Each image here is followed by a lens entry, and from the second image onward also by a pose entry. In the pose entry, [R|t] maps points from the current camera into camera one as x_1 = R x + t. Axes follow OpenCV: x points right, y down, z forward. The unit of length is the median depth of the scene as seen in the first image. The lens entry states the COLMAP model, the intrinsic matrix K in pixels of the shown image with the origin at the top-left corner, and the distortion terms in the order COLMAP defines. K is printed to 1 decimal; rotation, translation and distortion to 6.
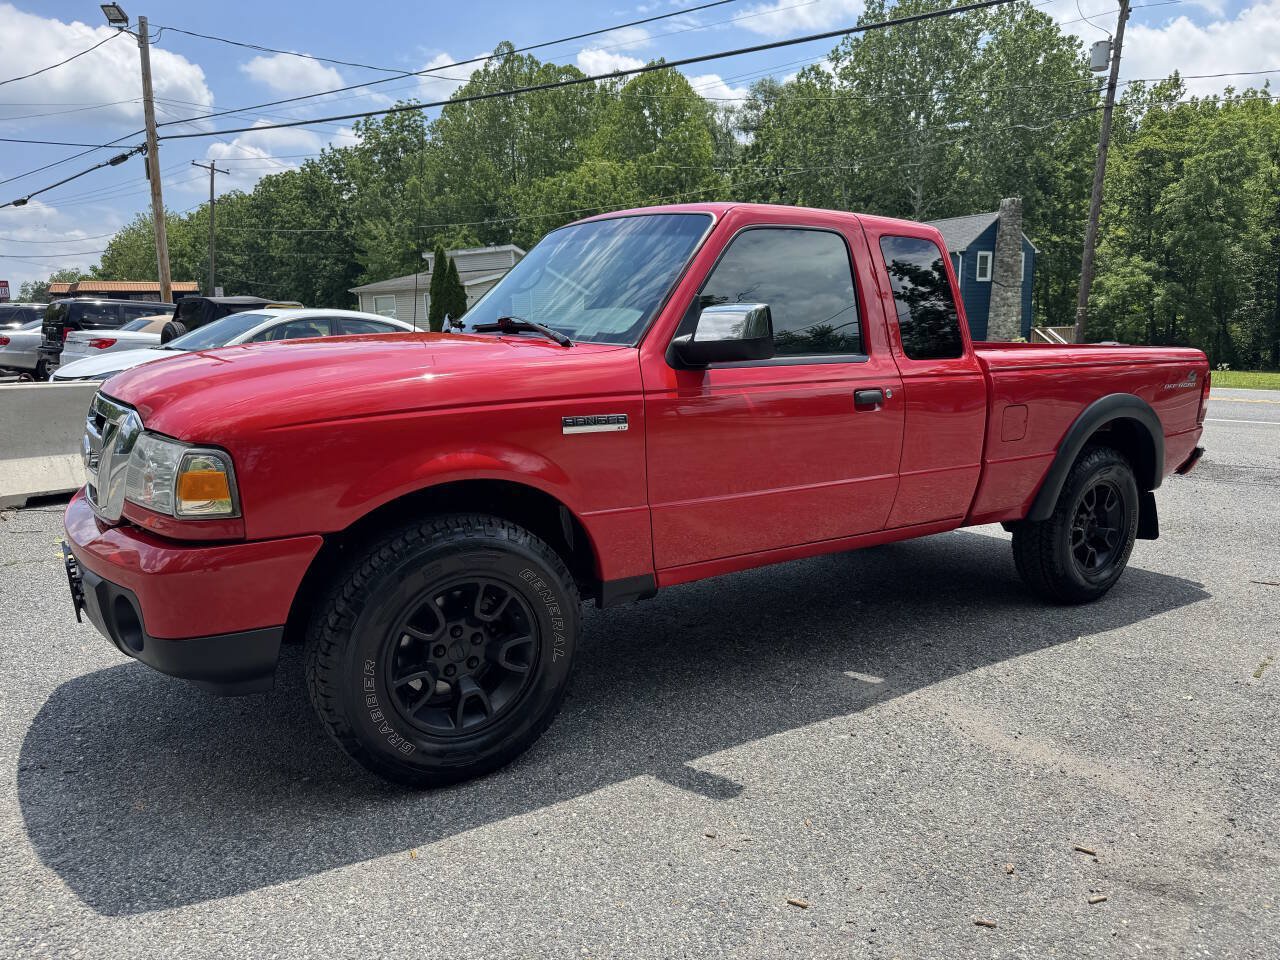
lens RADIAL K [[898.4, 0, 640.0], [0, 898.4, 480.0], [0, 0, 1]] dist [0.012623, -0.018592]
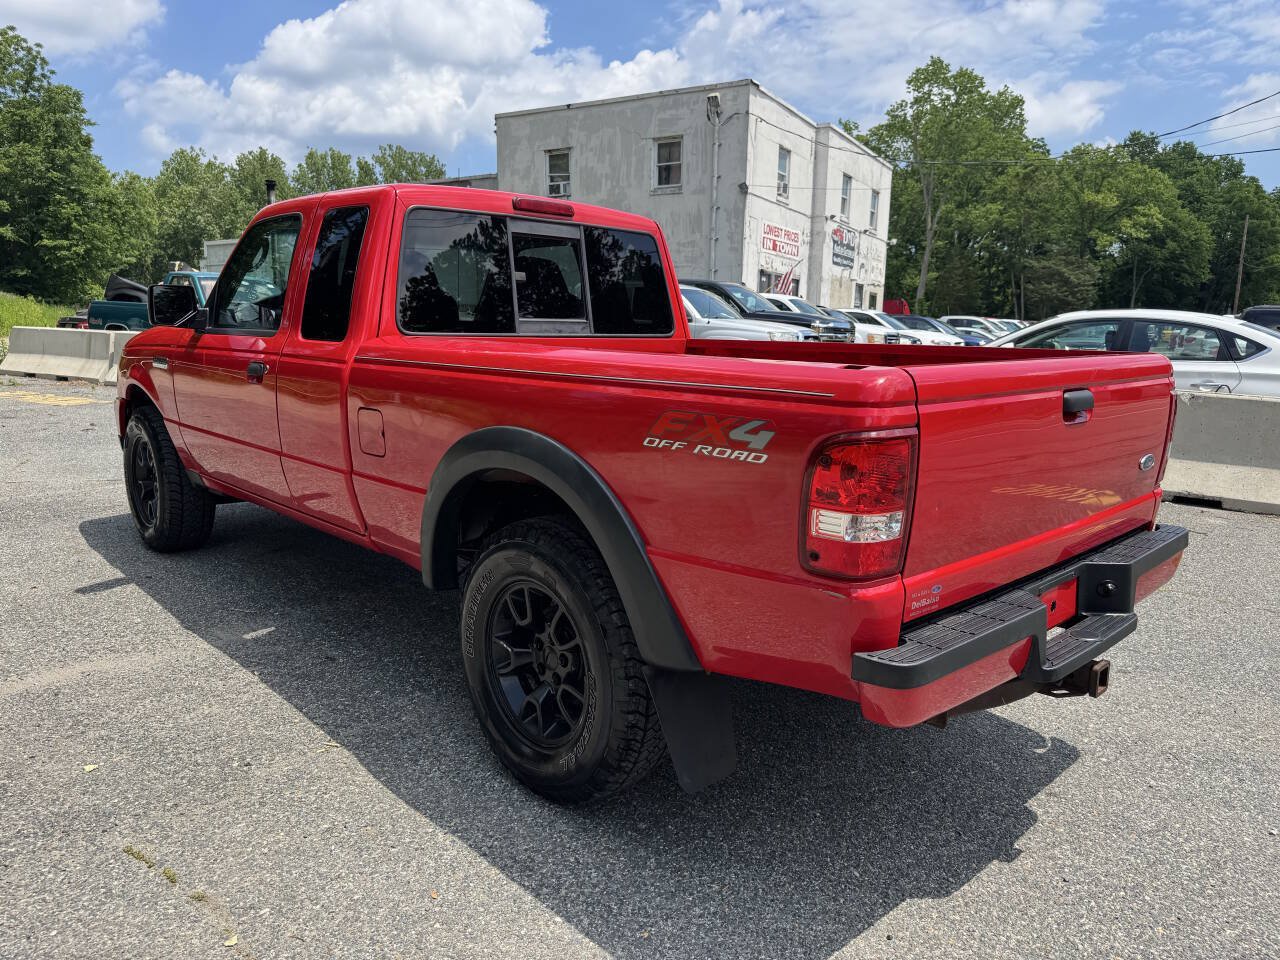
lens RADIAL K [[898.4, 0, 640.0], [0, 898.4, 480.0], [0, 0, 1]] dist [0.012623, -0.018592]
pose [[0.162296, 0.166967, -0.972513, 0.111701], [-0.182068, 0.973725, 0.136791, -0.015660], [0.969800, 0.154863, 0.188431, 0.101030]]
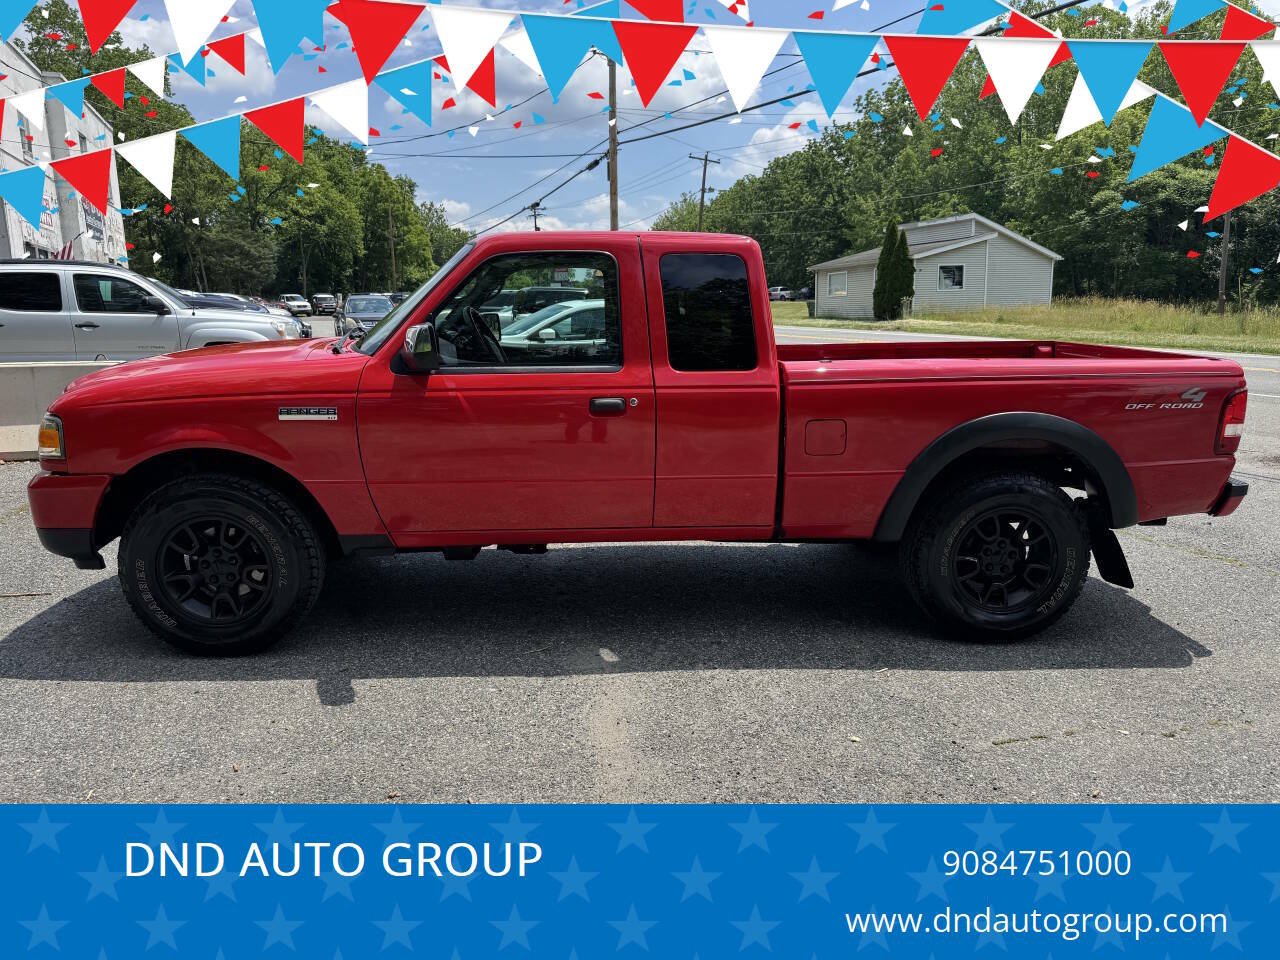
lens RADIAL K [[898.4, 0, 640.0], [0, 898.4, 480.0], [0, 0, 1]] dist [0.012623, -0.018592]
pose [[0.857564, 0.091228, -0.506223, 0.068354], [-0.076227, 0.995820, 0.050328, -0.004488], [0.508698, -0.004572, 0.860933, 0.006232]]
